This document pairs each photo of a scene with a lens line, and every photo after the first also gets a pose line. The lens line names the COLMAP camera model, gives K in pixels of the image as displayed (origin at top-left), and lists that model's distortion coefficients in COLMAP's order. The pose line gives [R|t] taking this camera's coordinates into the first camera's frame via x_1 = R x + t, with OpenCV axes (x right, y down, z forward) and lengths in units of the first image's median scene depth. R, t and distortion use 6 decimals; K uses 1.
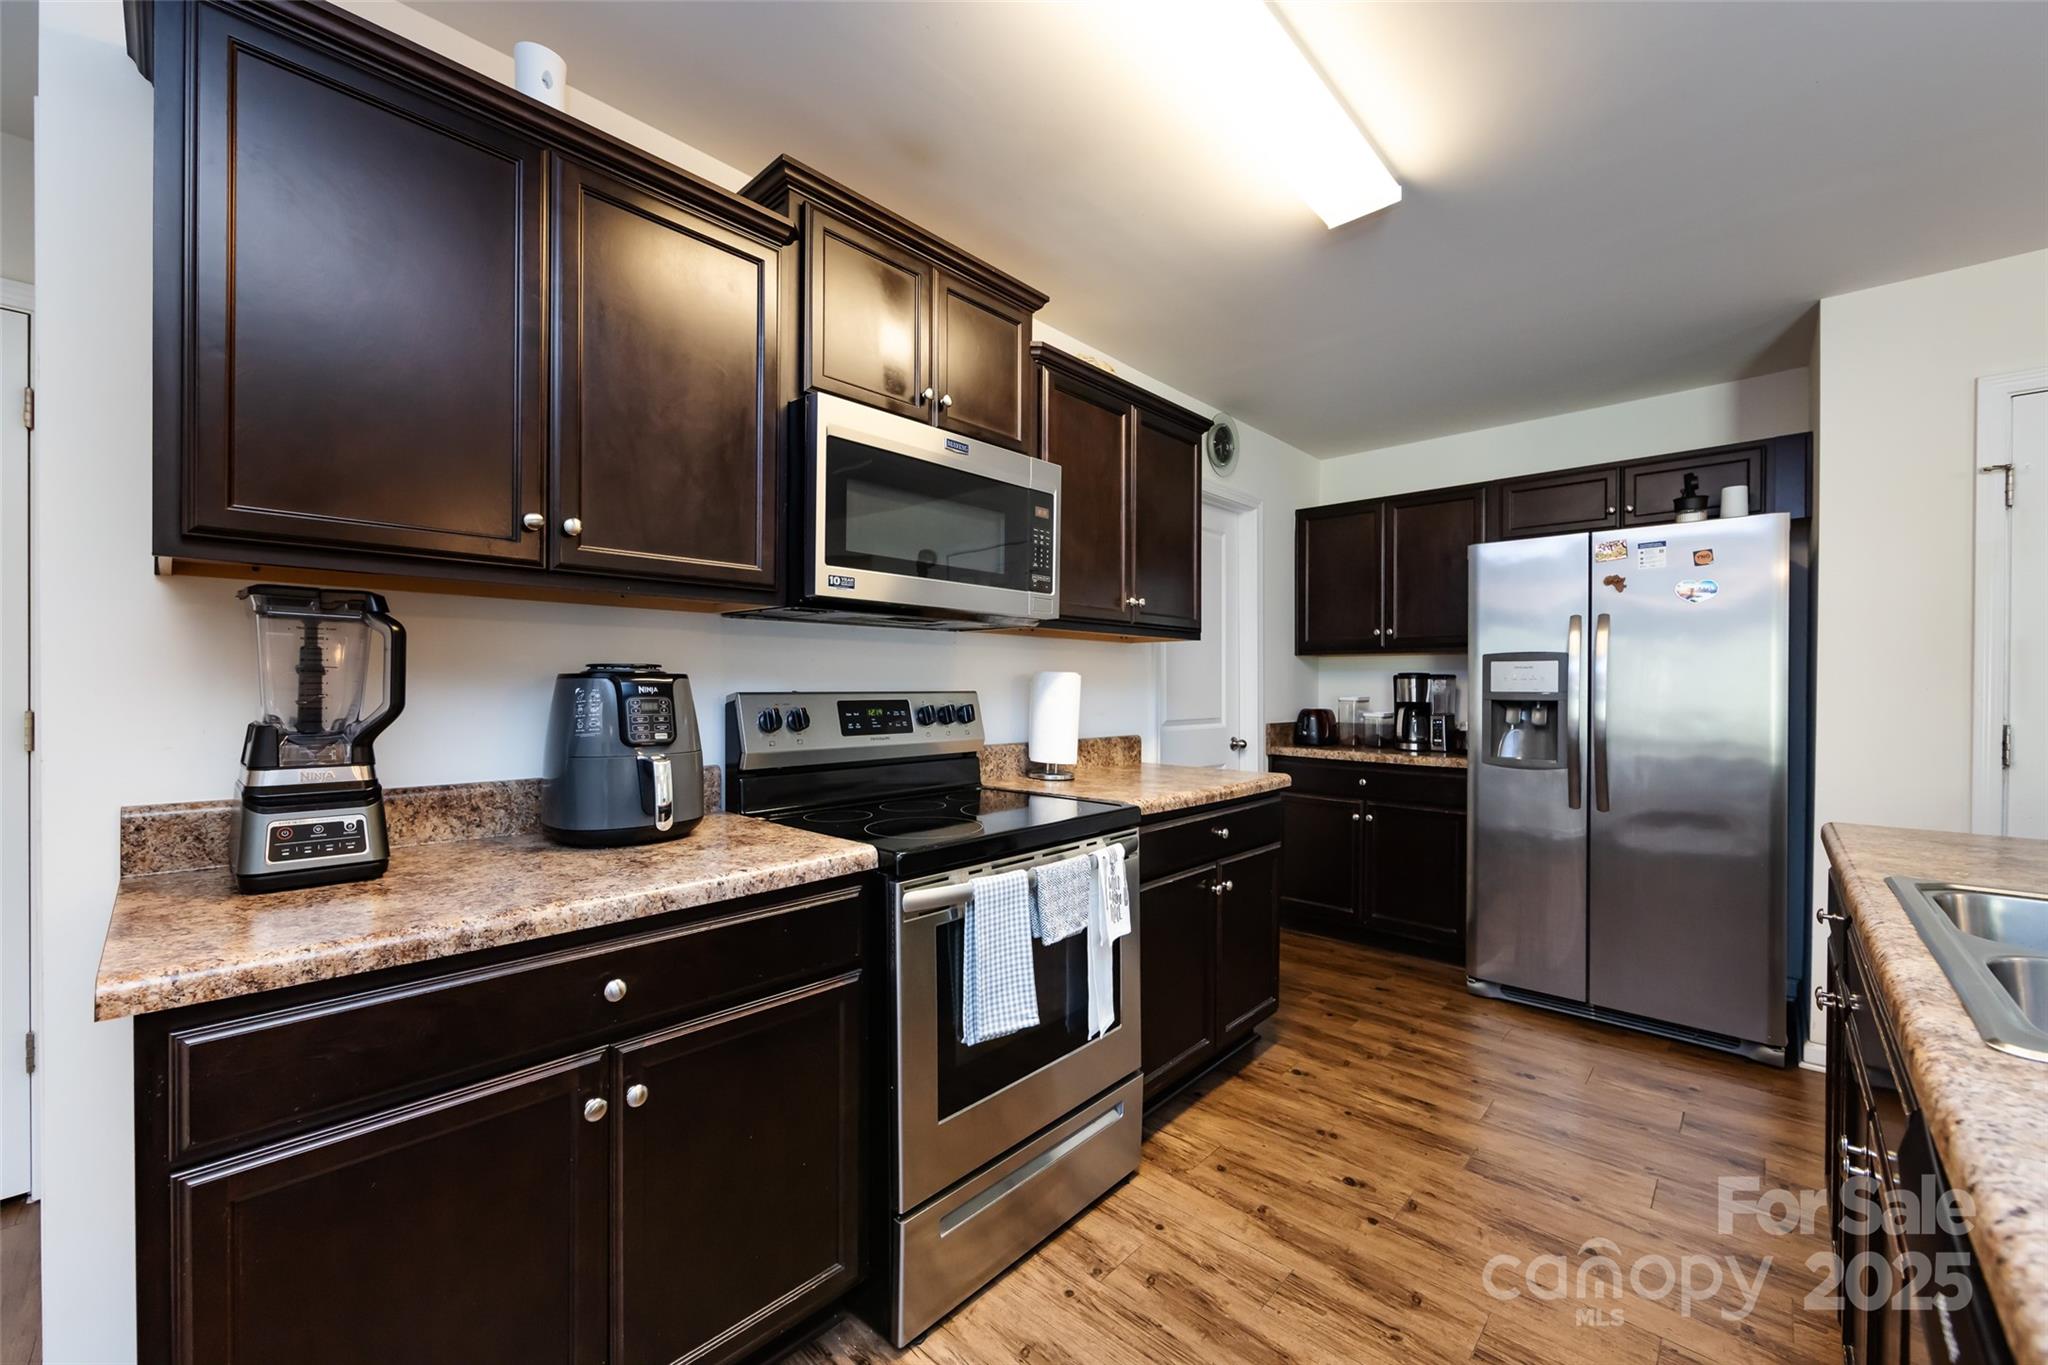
lens RADIAL K [[808.9, 0, 1029.7], [0, 808.9, 687.1], [0, 0, 1]] dist [-0.002346, -0.000100]
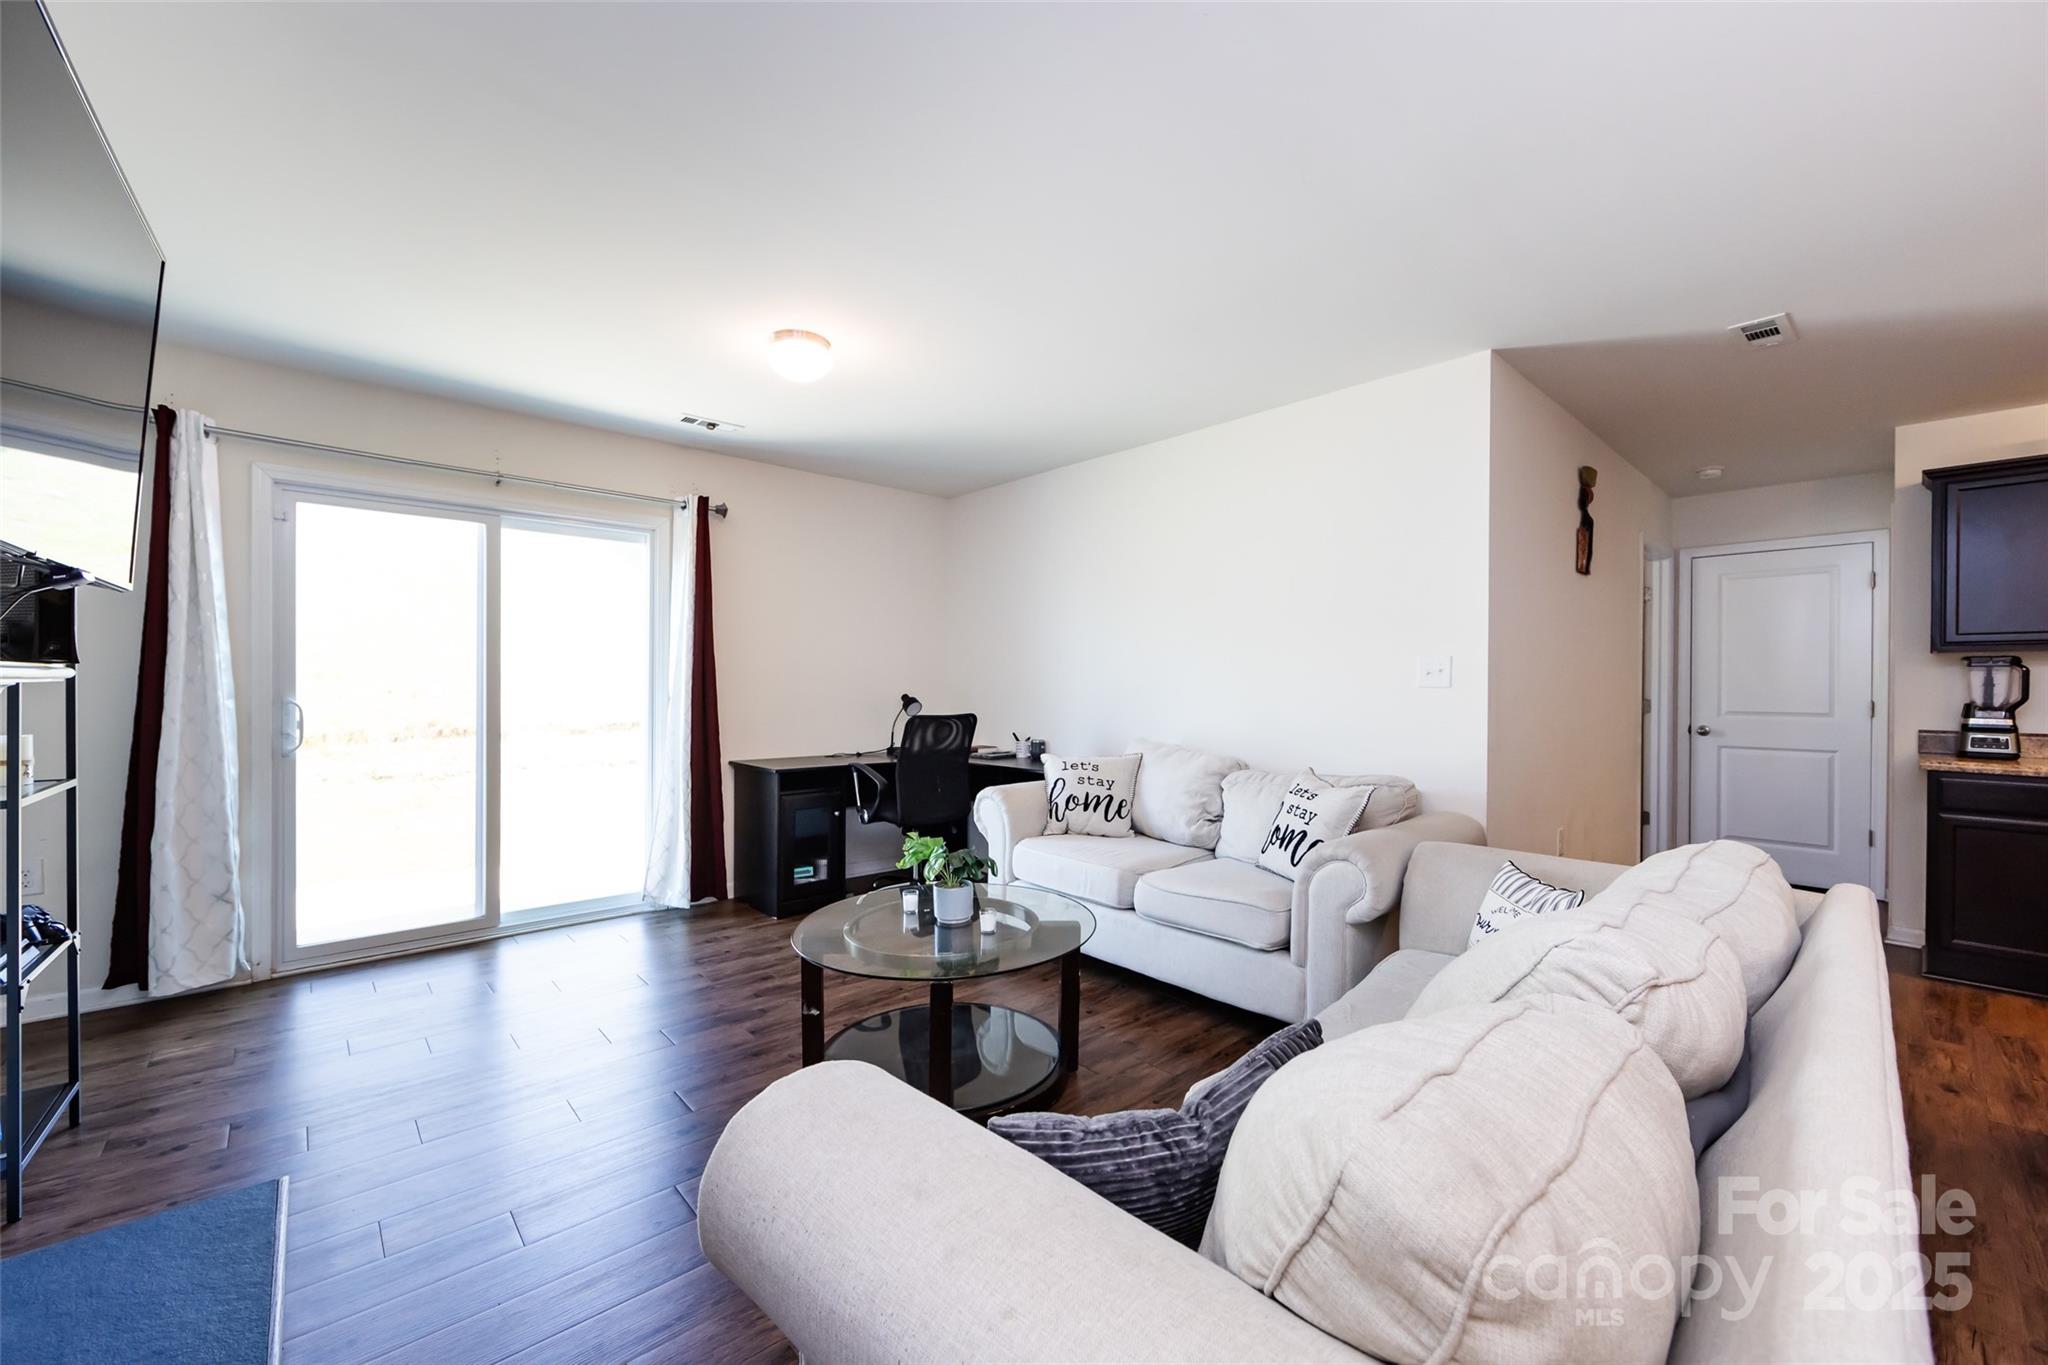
lens RADIAL K [[787.8, 0, 1024.0], [0, 787.8, 682.5], [0, 0, 1]] dist [-0.008617, -0.000009]
pose [[-0.092871, -0.004017, -0.995670, 1.091394], [-0.010739, 0.999938, -0.003032, 0.008086], [0.995620, 0.010411, -0.092909, -1.079275]]
